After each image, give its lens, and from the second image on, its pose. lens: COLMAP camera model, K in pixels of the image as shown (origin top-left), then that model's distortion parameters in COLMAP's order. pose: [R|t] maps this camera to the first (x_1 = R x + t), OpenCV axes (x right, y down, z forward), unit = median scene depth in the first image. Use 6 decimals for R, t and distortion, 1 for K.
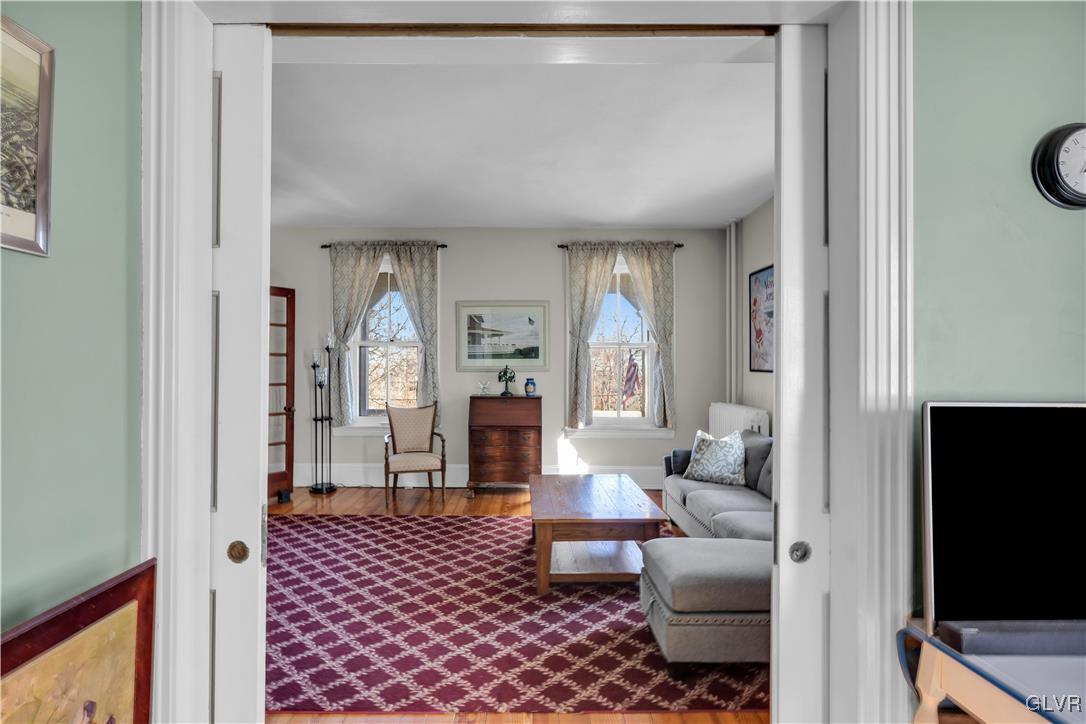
lens RADIAL K [[496.0, 0, 526.7], [0, 496.0, 363.5], [0, 0, 1]] dist [0.003471, -0.000801]
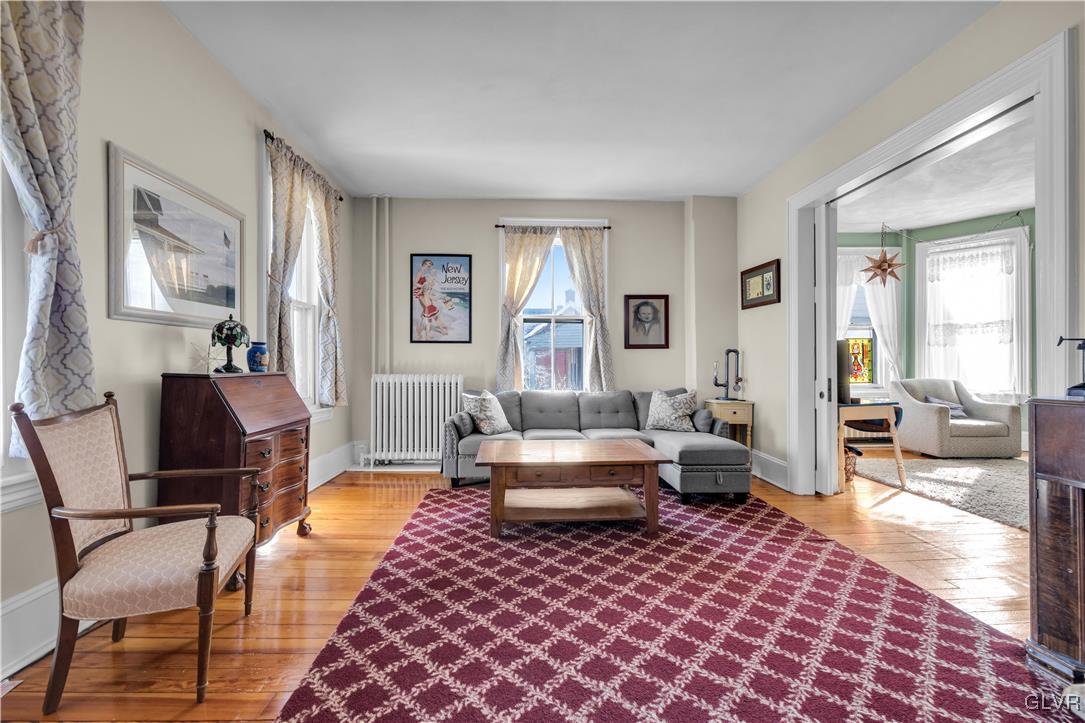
lens RADIAL K [[456.9, 0, 527.4], [0, 456.9, 358.8], [0, 0, 1]] dist [-0.001744, 0.000105]
pose [[0.003960, 0.005595, 0.999977, -0.992202], [-0.004280, 0.999975, -0.005578, 0.098679], [-0.999983, -0.004258, 0.003983, 1.312274]]
